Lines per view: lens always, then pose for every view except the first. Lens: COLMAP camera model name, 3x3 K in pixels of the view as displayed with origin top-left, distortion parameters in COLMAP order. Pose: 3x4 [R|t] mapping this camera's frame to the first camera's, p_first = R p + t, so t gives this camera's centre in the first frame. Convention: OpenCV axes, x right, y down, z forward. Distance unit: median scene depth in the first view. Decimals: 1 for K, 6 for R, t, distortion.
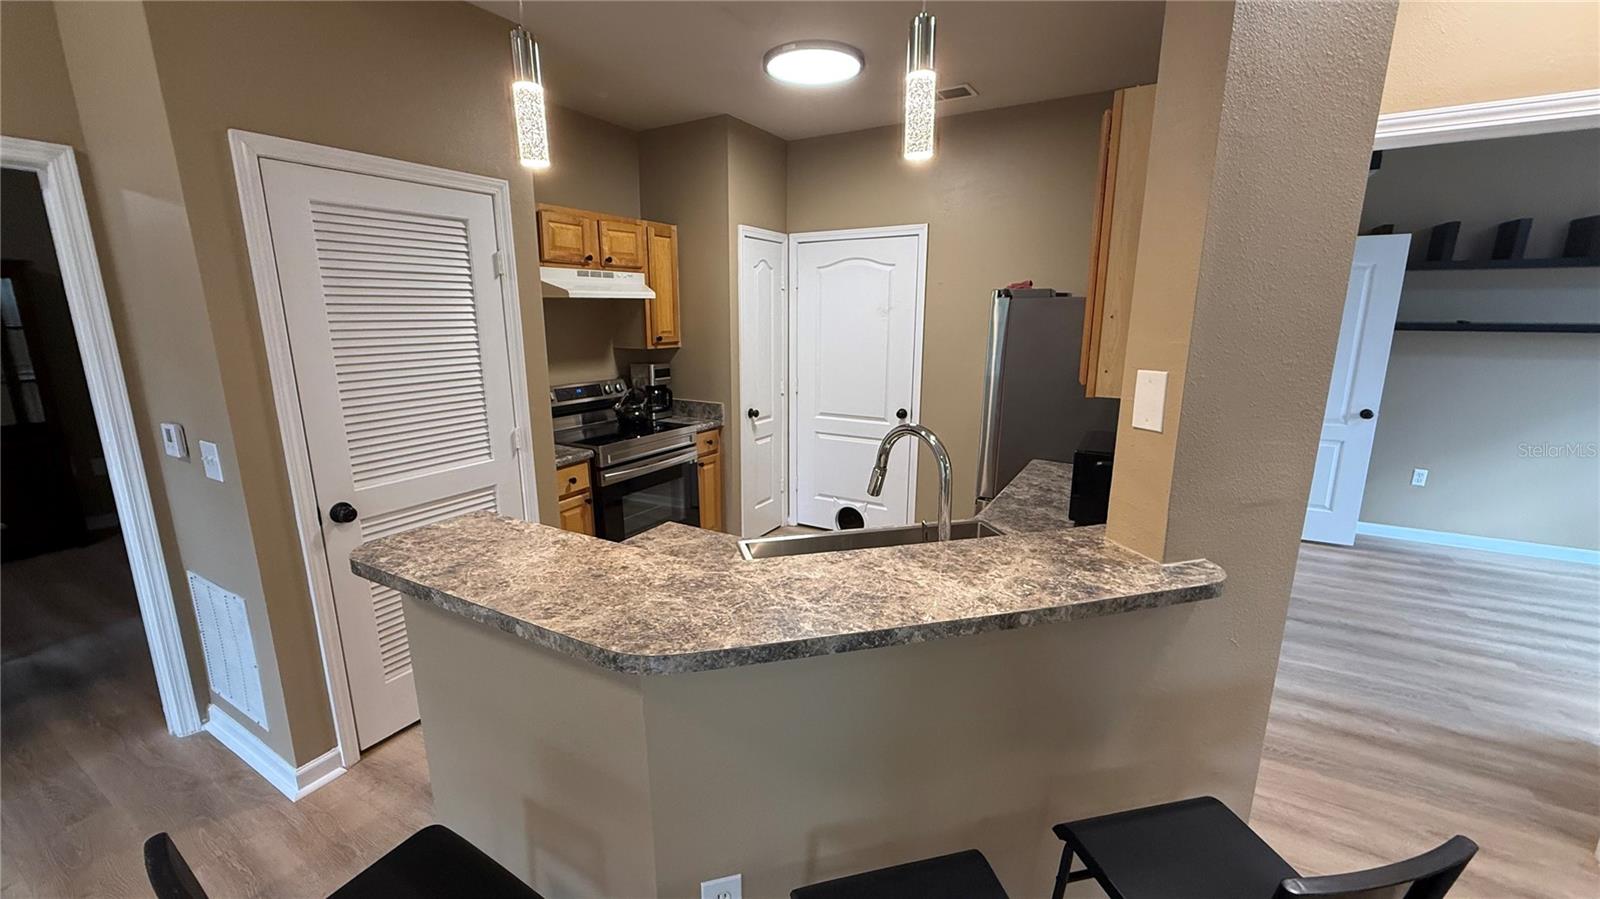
lens RADIAL K [[633.9, 0, 793.1], [0, 633.9, 452.1], [0, 0, 1]] dist [-0.000724, 0.000183]
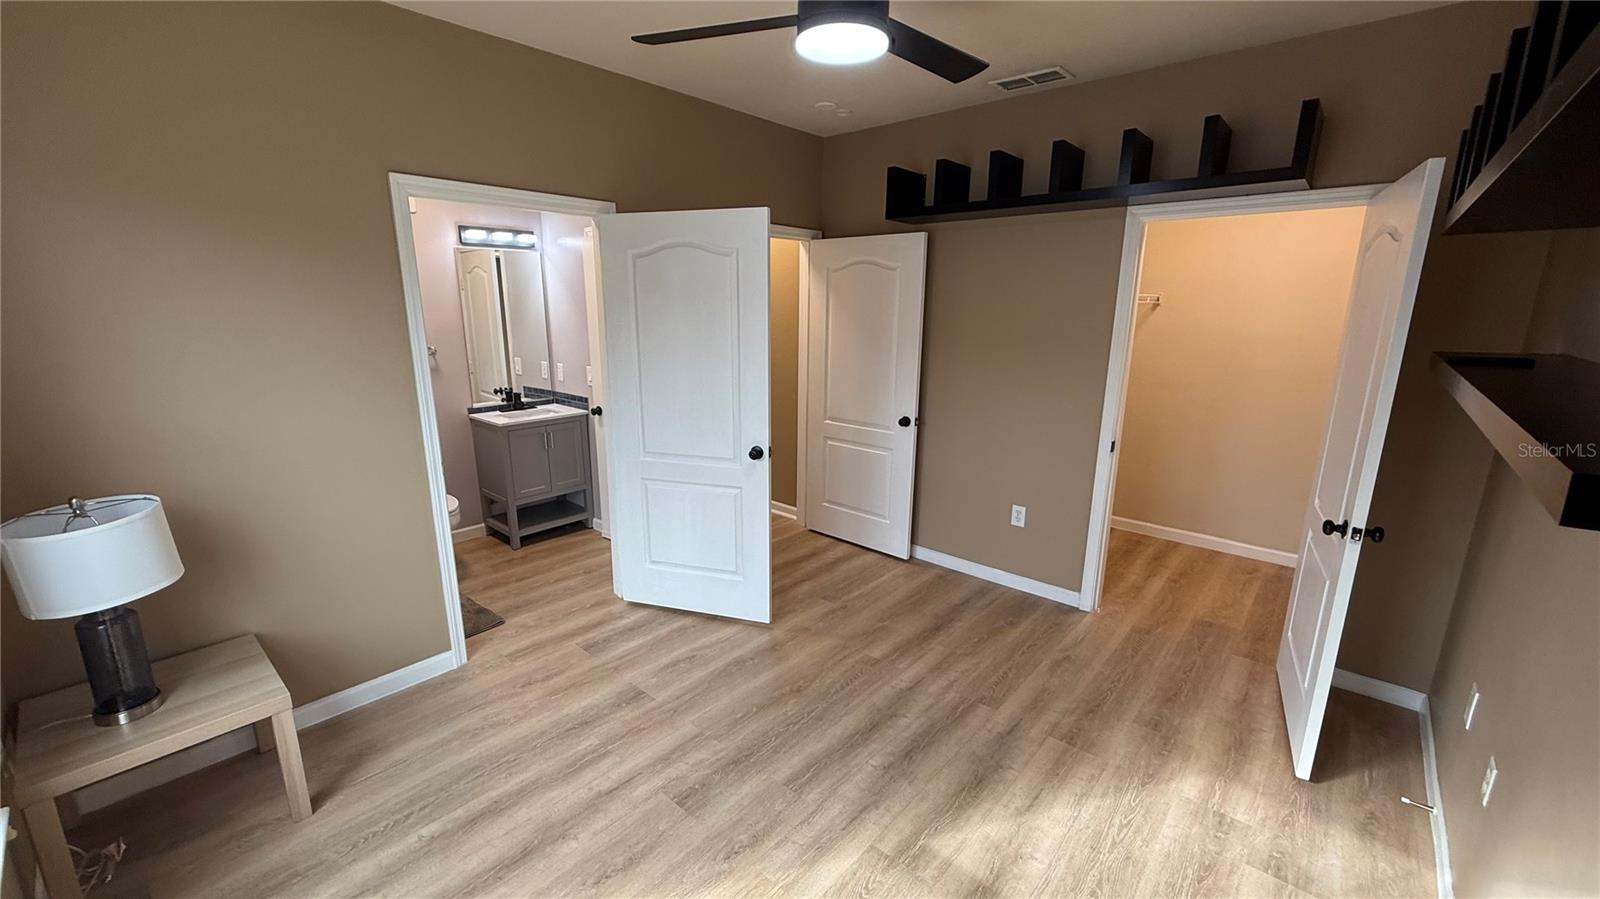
lens RADIAL K [[633.9, 0, 793.1], [0, 633.9, 452.1], [0, 0, 1]] dist [-0.000724, 0.000183]
pose [[-0.196940, 0.222240, -0.954895, 1.894753], [-0.219889, 0.939145, 0.263925, -0.203030], [0.955439, 0.261948, -0.136087, 0.843469]]
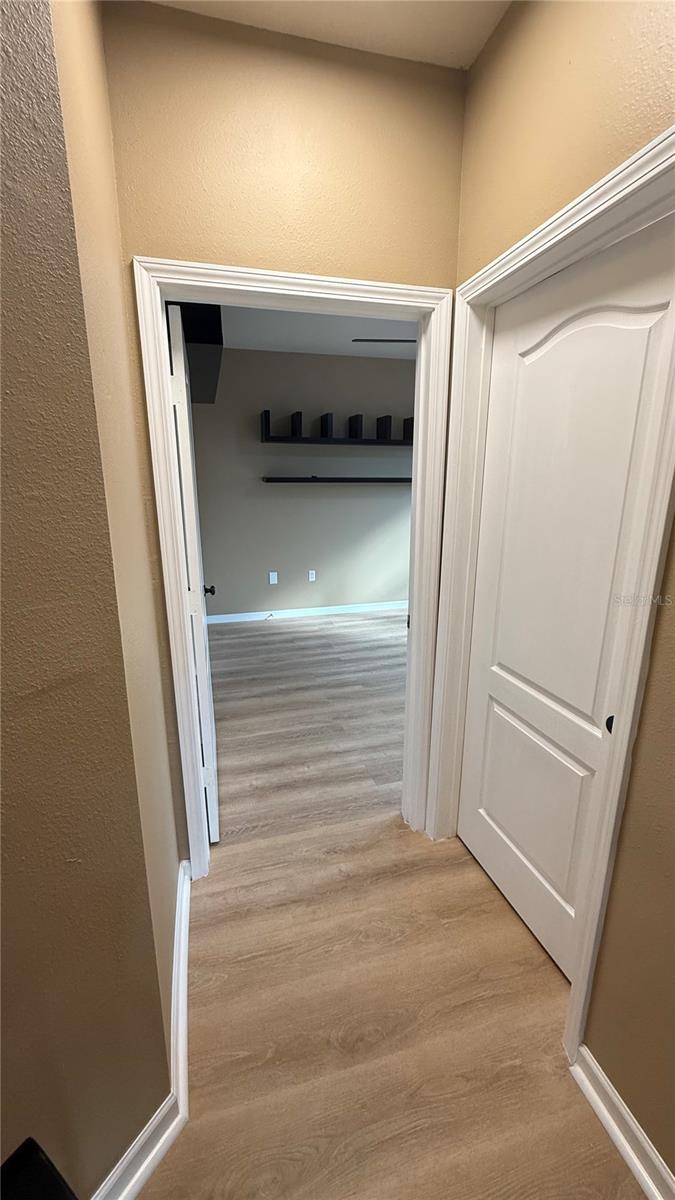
lens RADIAL K [[475.4, 0, 337.2], [0, 475.4, 596.2], [0, 0, 1]] dist [-0.000724, 0.000183]
pose [[0.691484, -0.173636, 0.701214, 0.257544], [0.156592, 0.983632, 0.089150, -0.008110], [-0.705216, 0.048158, 0.707355, 0.156792]]
